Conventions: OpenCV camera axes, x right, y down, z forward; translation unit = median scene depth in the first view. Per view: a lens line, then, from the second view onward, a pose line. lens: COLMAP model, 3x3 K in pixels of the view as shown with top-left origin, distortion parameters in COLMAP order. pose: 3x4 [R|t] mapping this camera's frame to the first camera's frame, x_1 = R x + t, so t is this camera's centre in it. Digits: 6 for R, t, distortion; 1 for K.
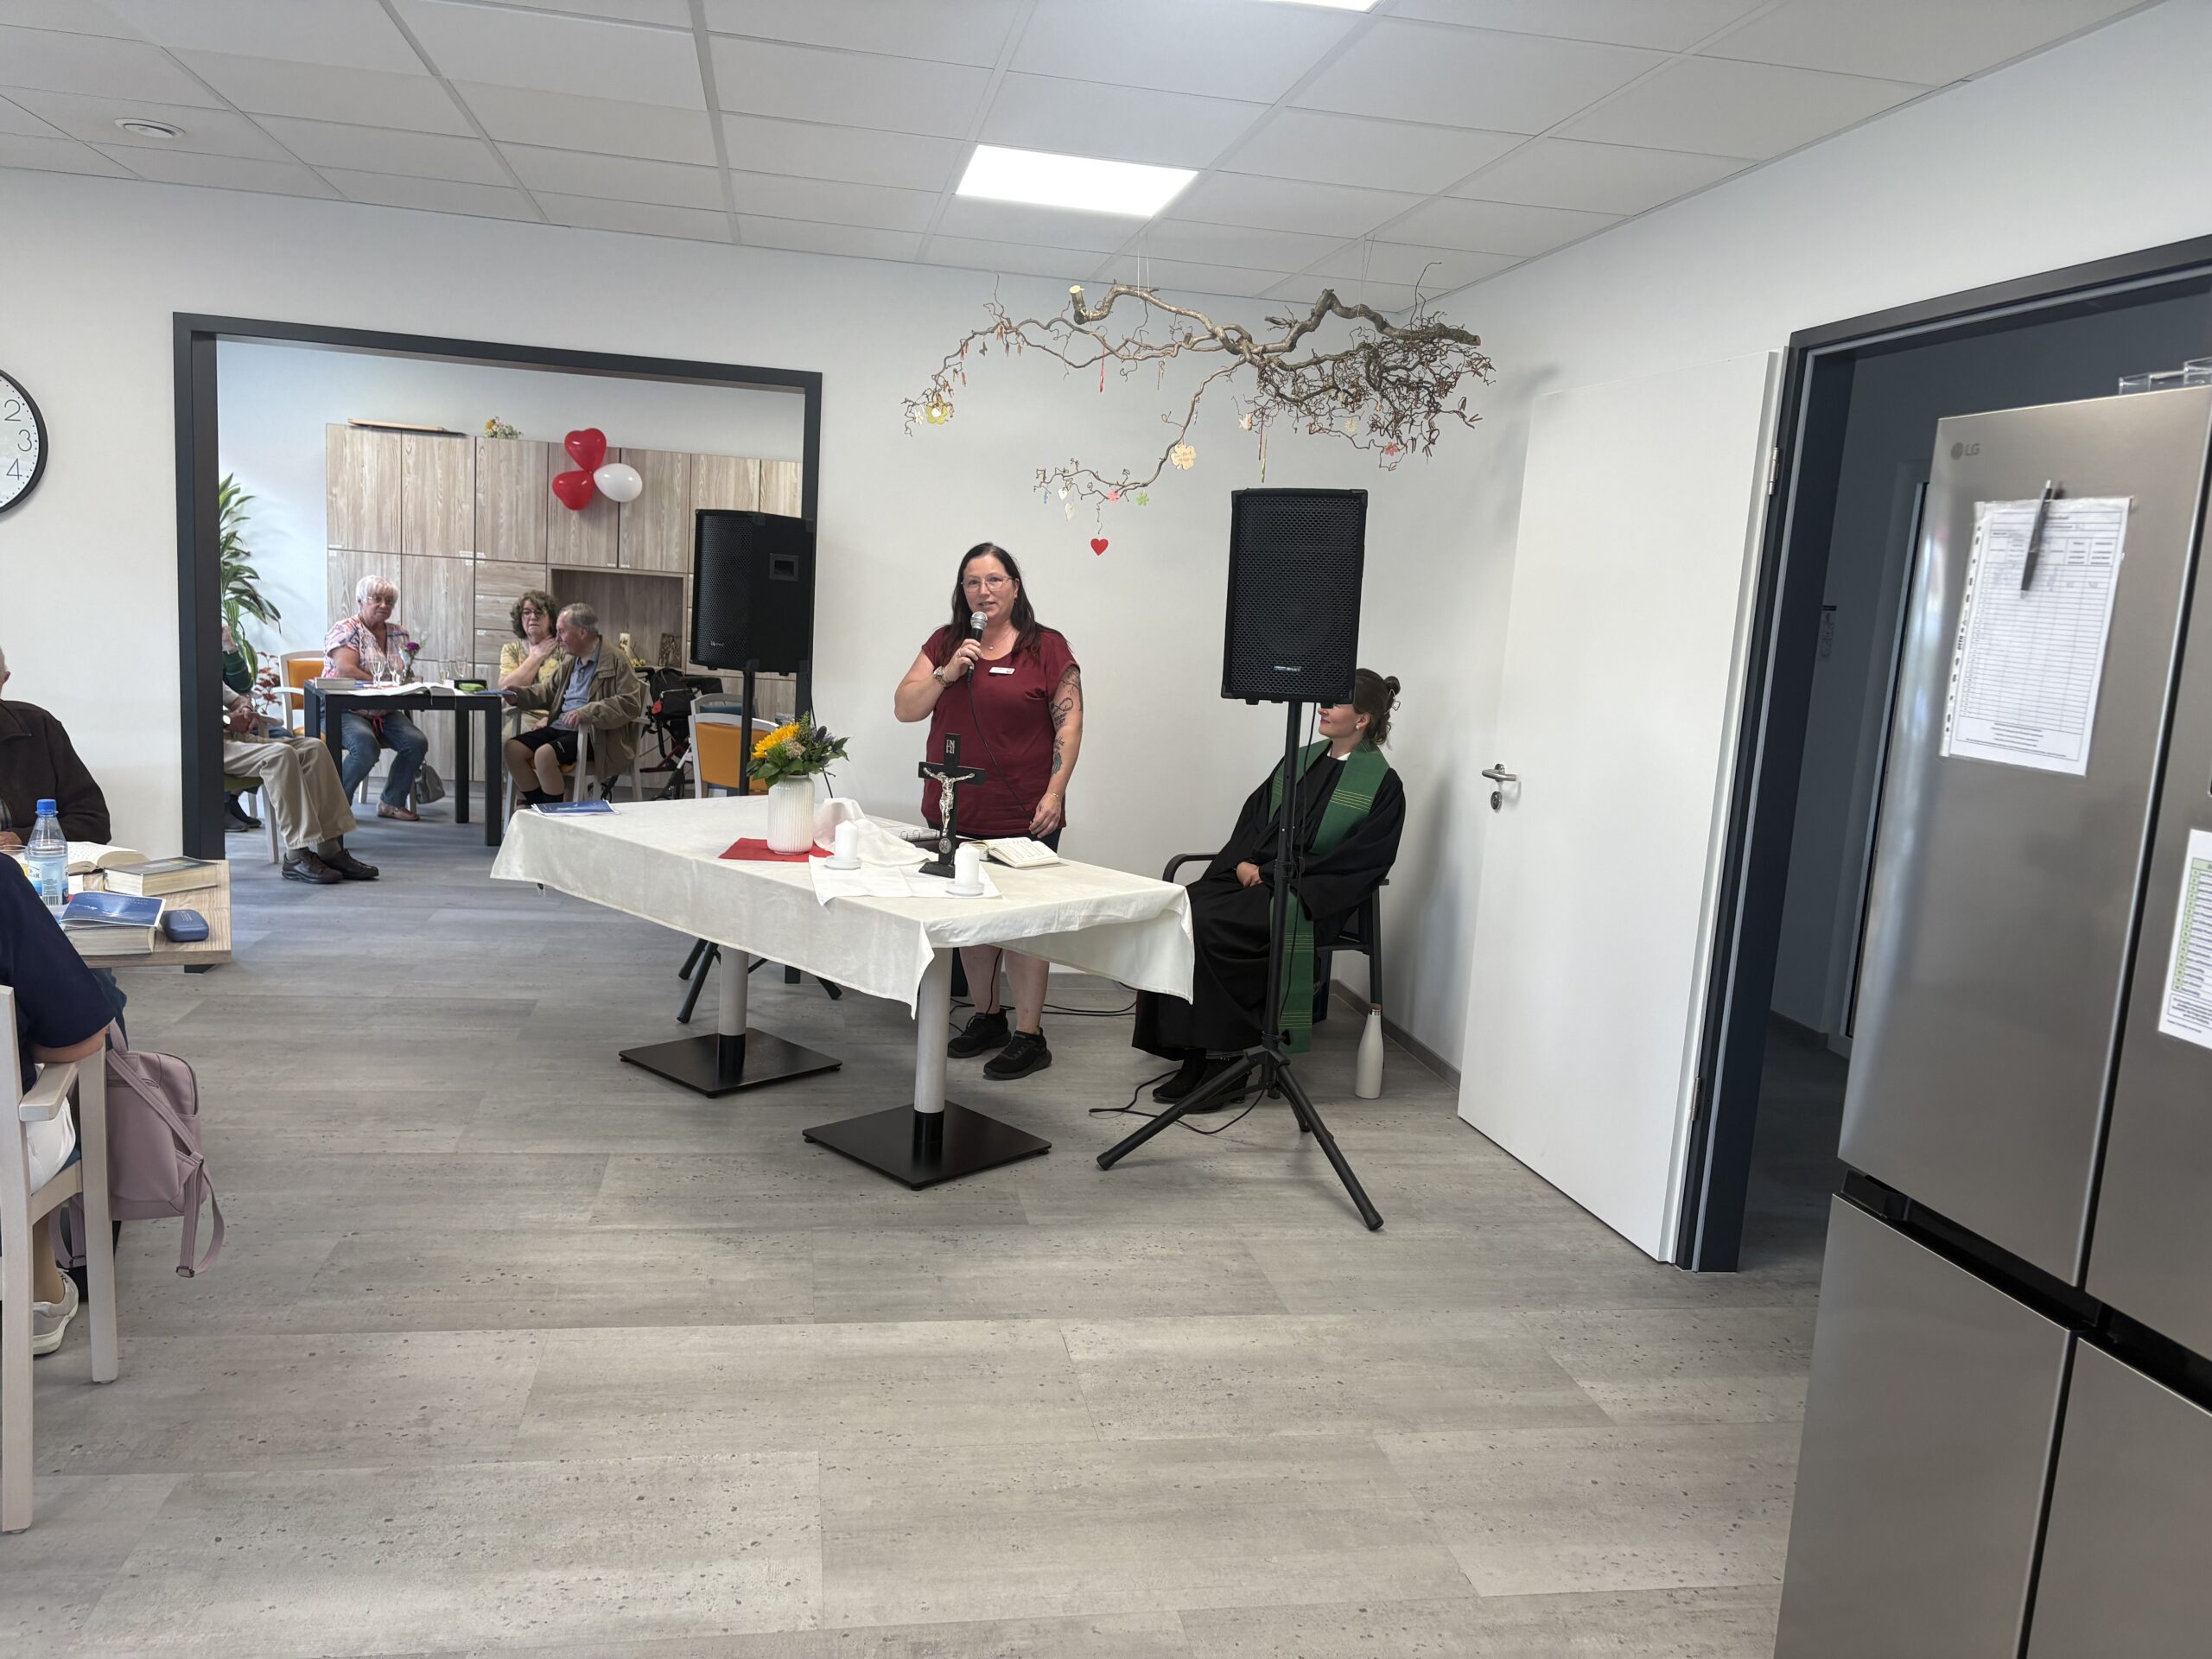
lens RADIAL K [[1660.3, 0, 1118.3], [0, 1660.3, 845.8], [0, 0, 1]] dist [0.052855, -0.053190]
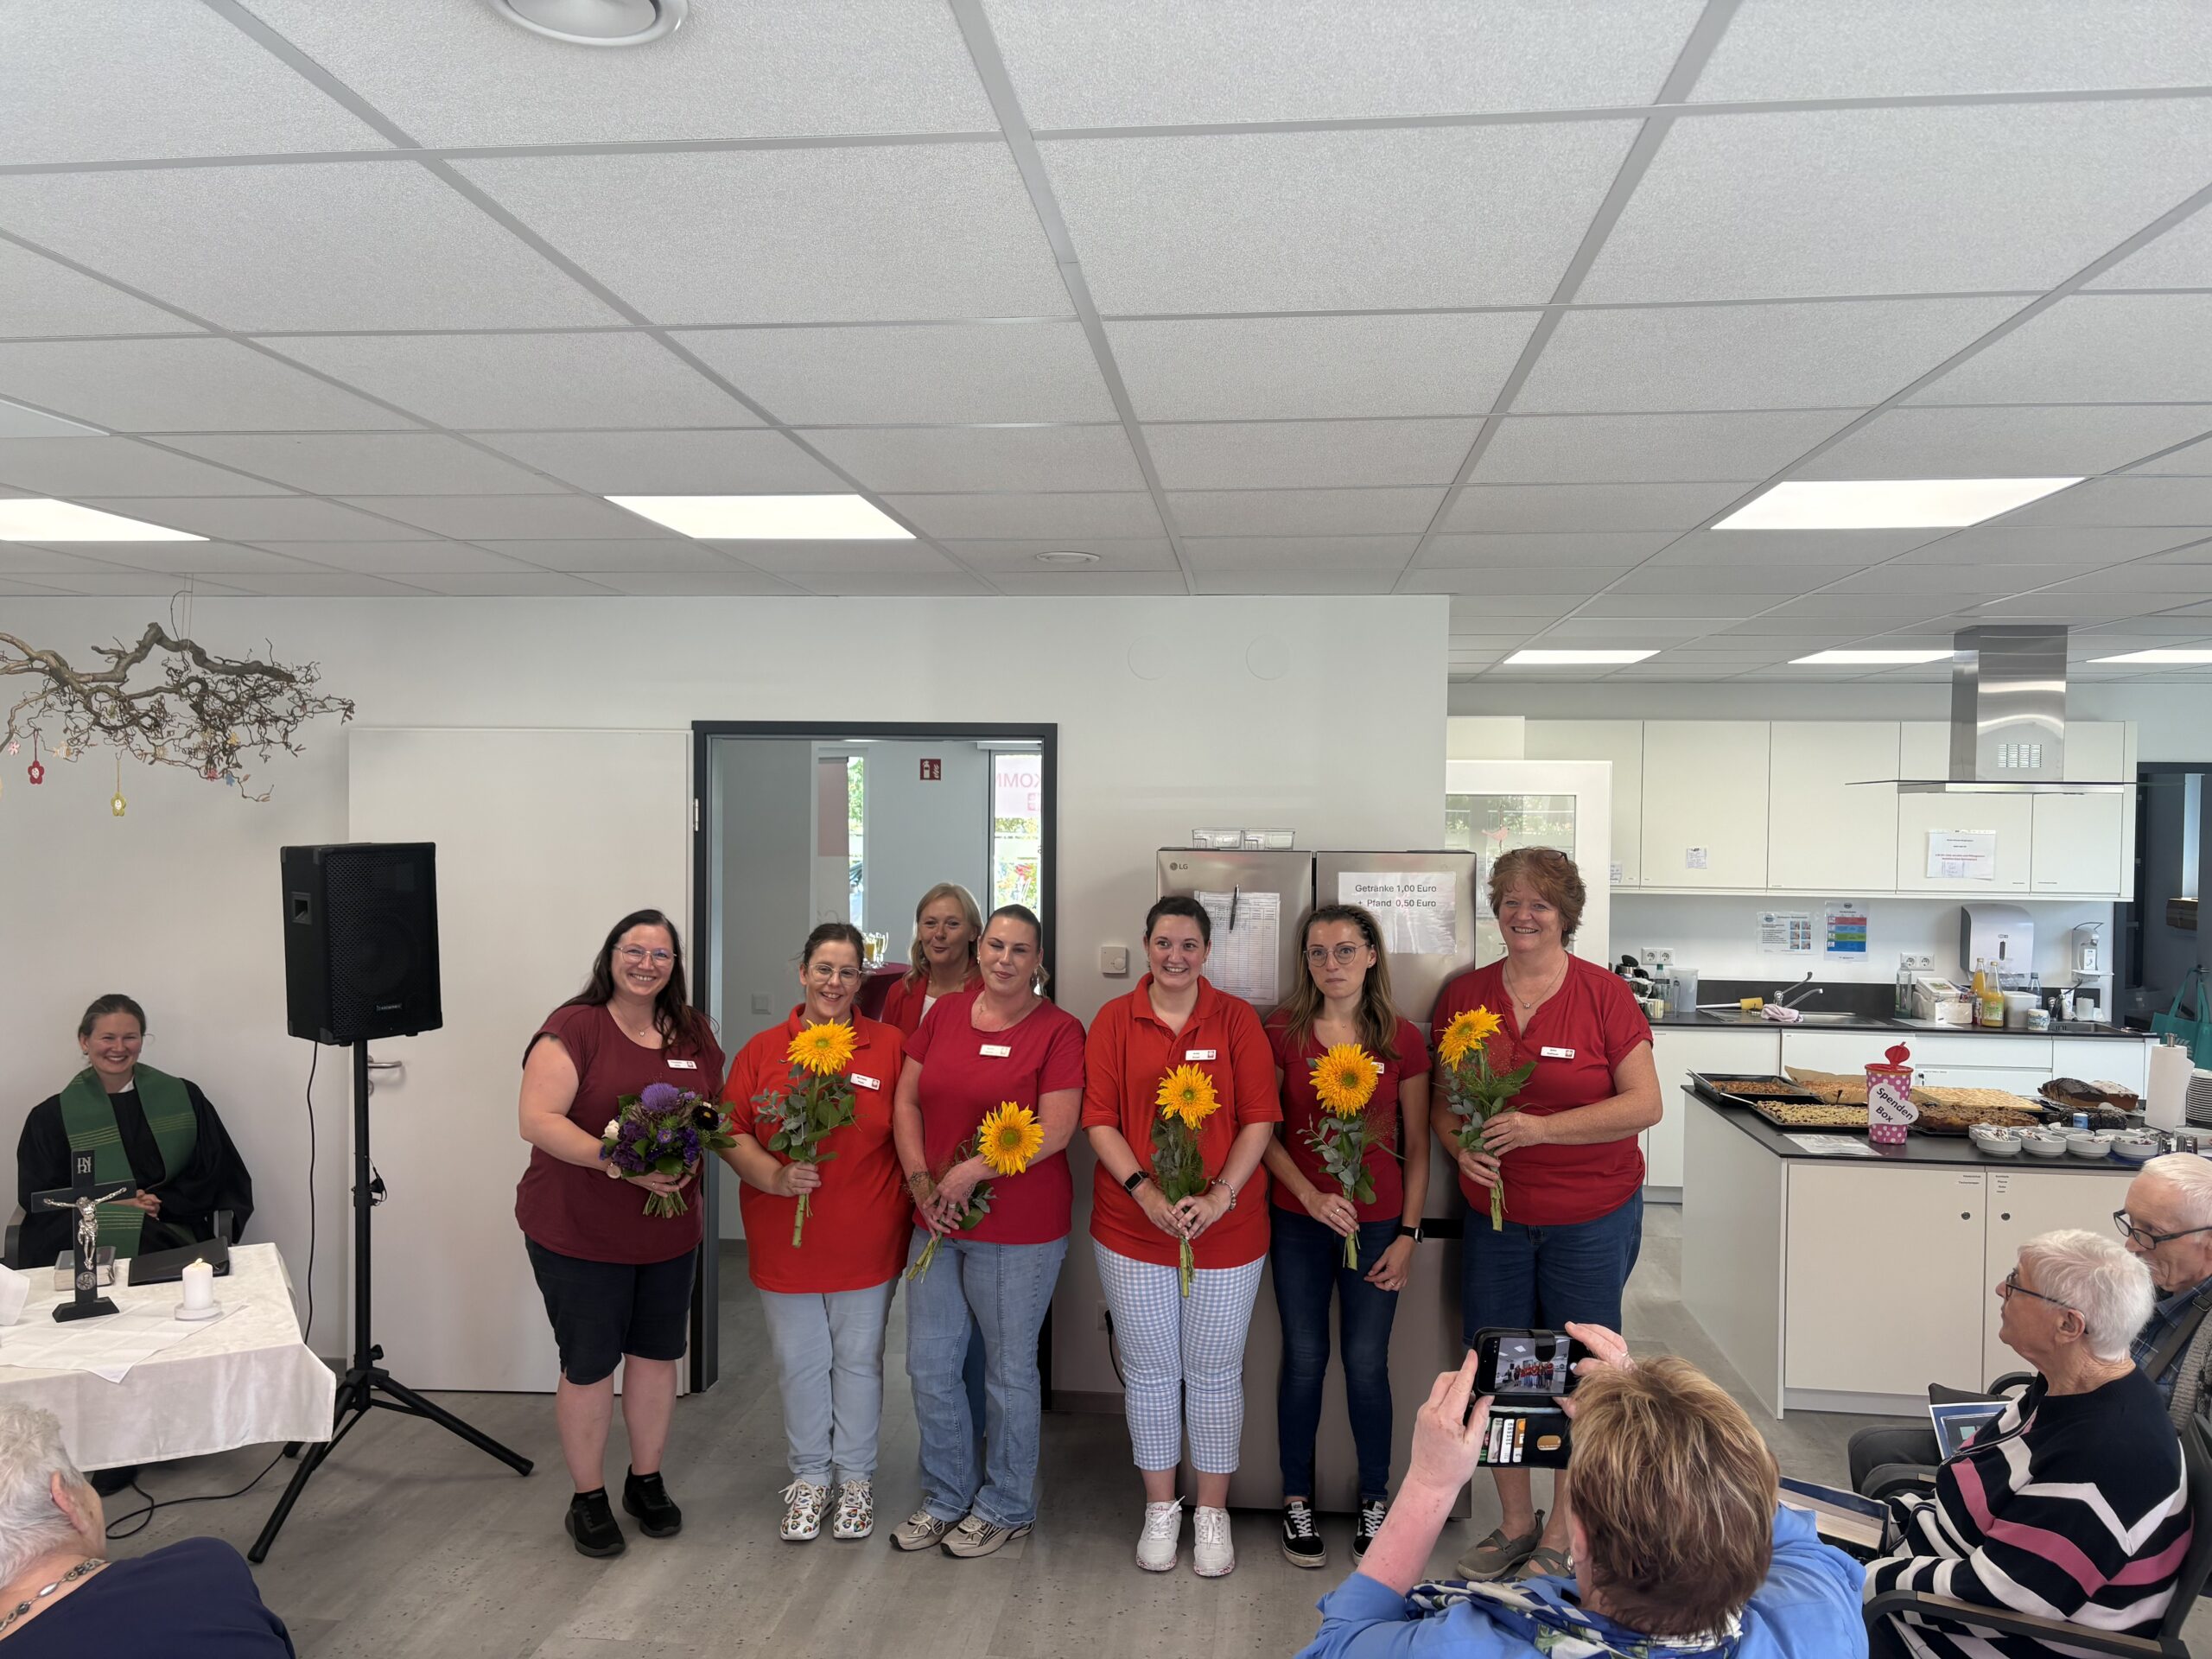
lens RADIAL K [[1660.3, 0, 1100.0], [0, 1660.3, 849.0], [0, 0, 1]] dist [0.052855, -0.053190]
pose [[0.292139, -0.089415, 0.952187, -0.882073], [0.155900, 0.986755, 0.044829, -0.206264], [-0.943584, 0.135349, 0.302210, 0.243205]]
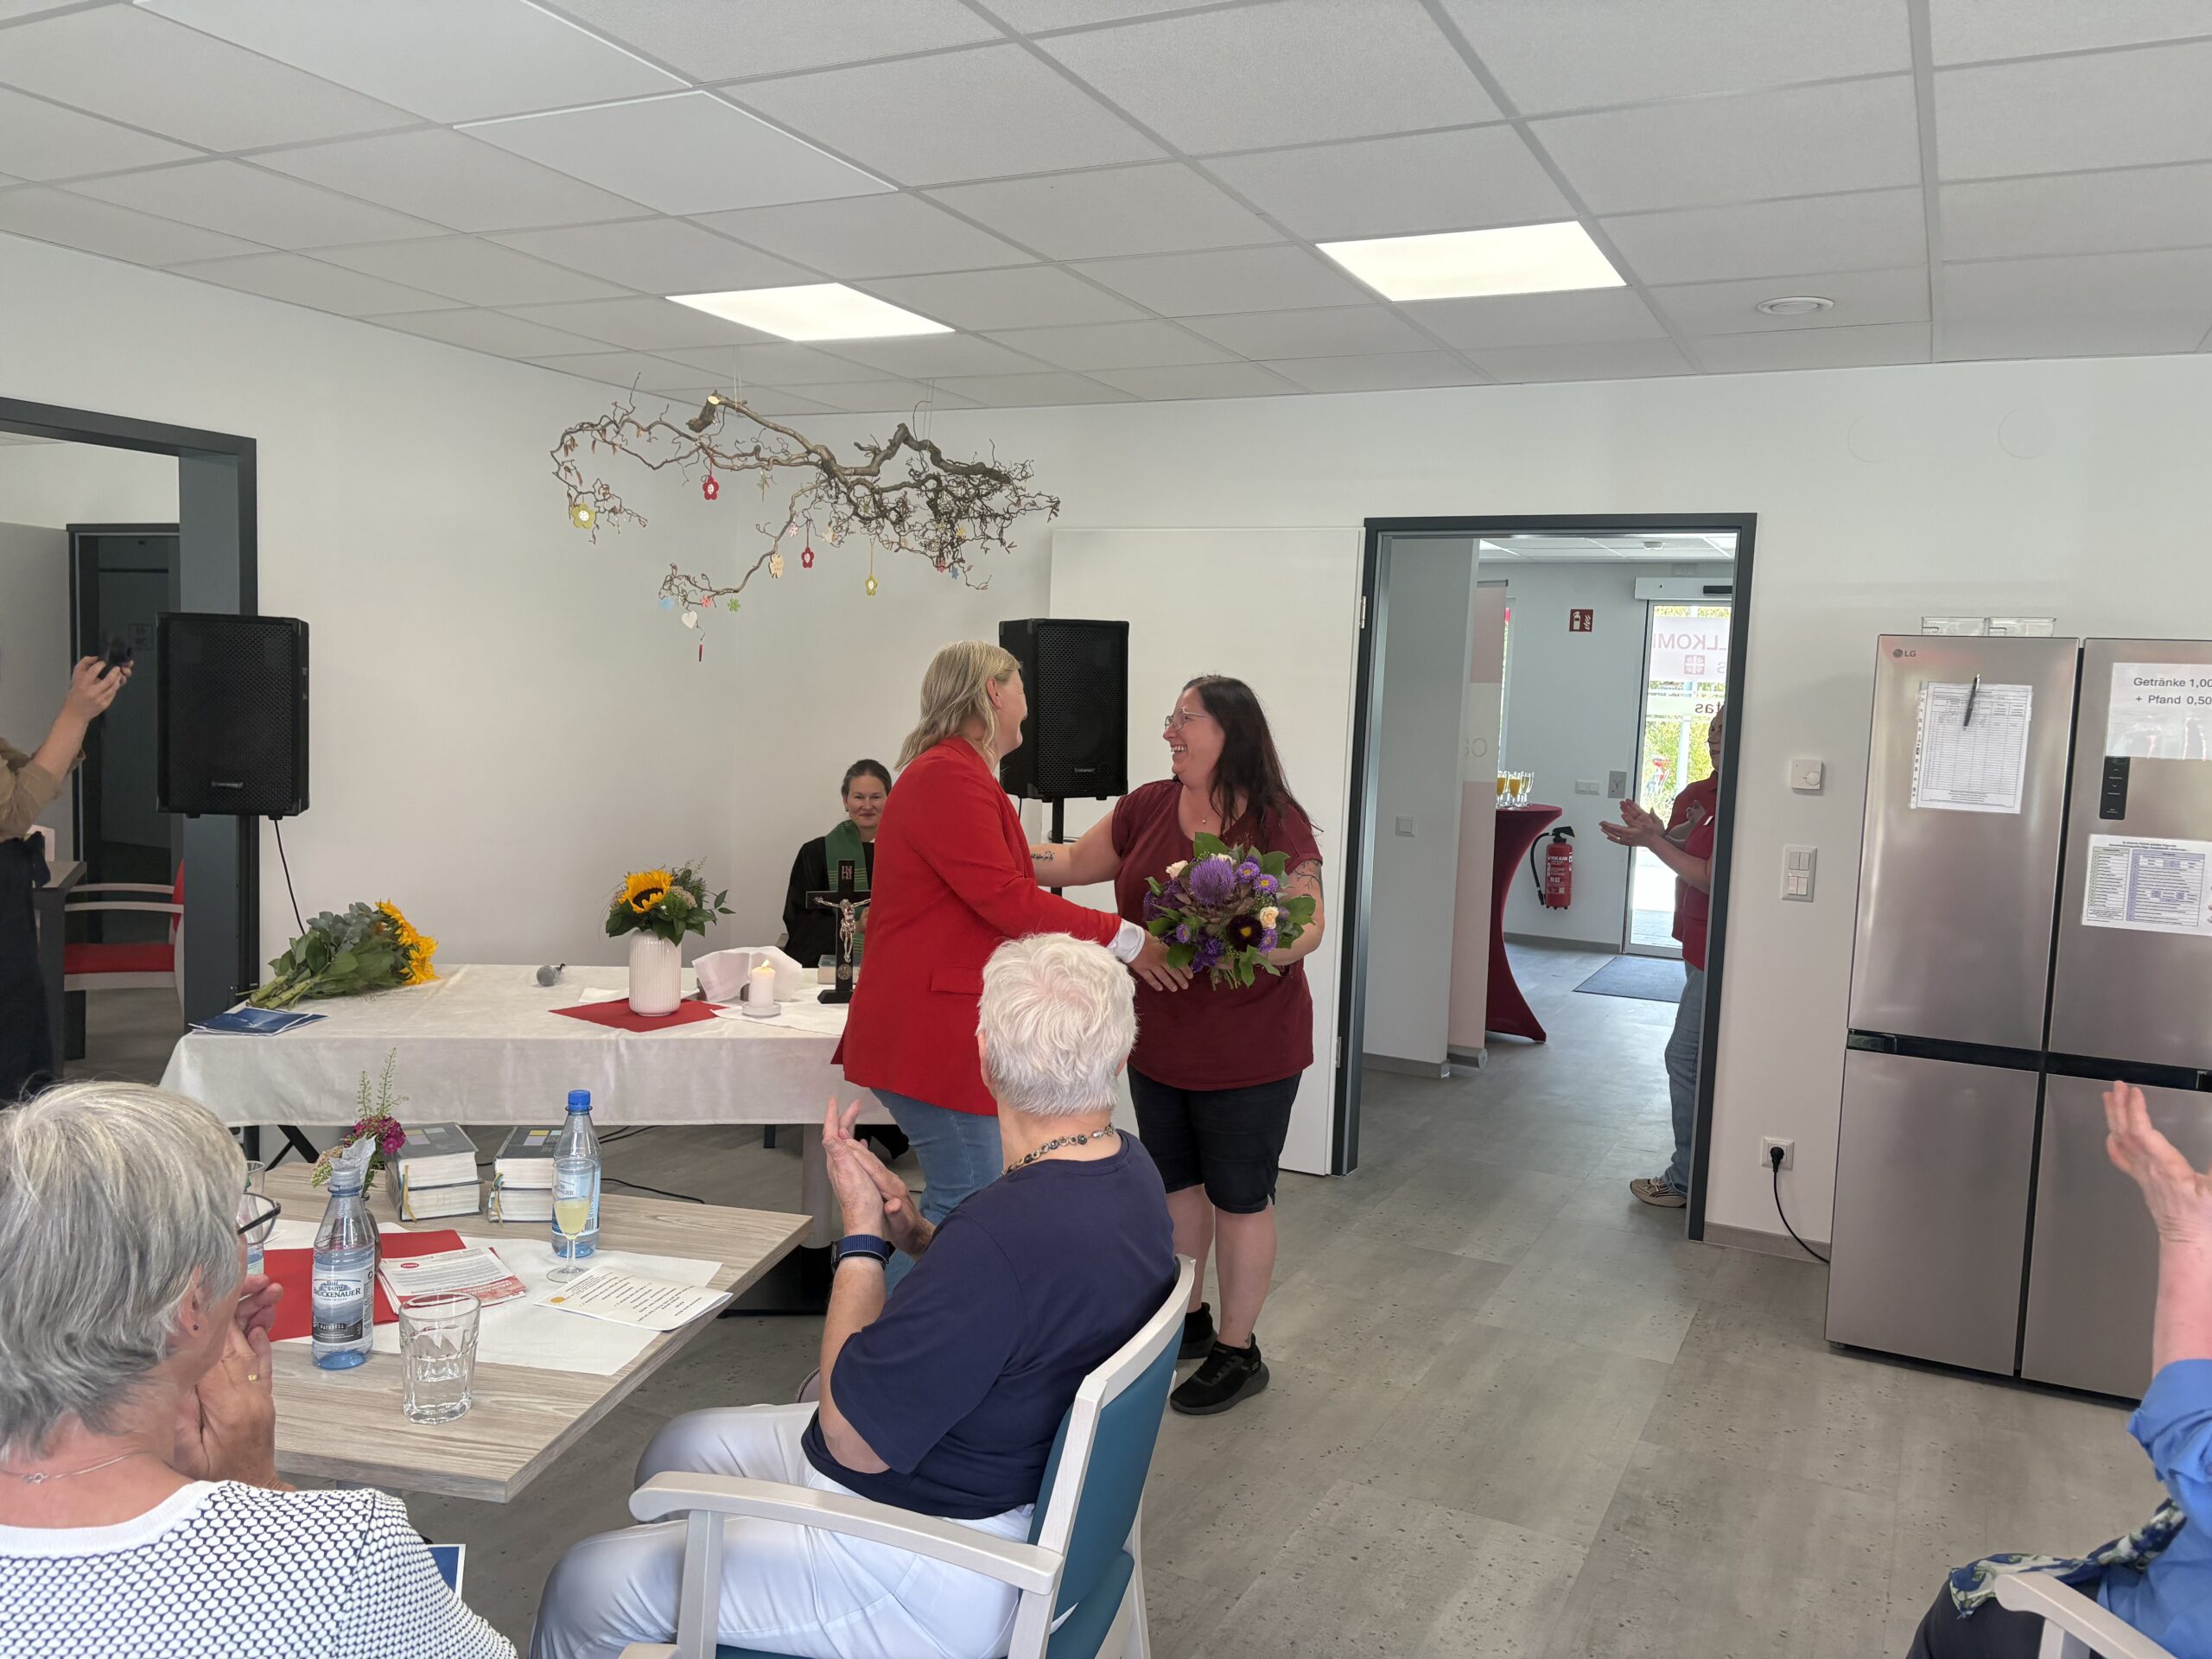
lens RADIAL K [[1660.3, 0, 1109.2], [0, 1660.3, 835.1], [0, 0, 1]] dist [0.052855, -0.053190]
pose [[0.612947, -0.111142, 0.782268, -0.902581], [0.120235, 0.991647, 0.046680, -0.126471], [-0.780922, 0.065444, 0.621191, 0.288972]]
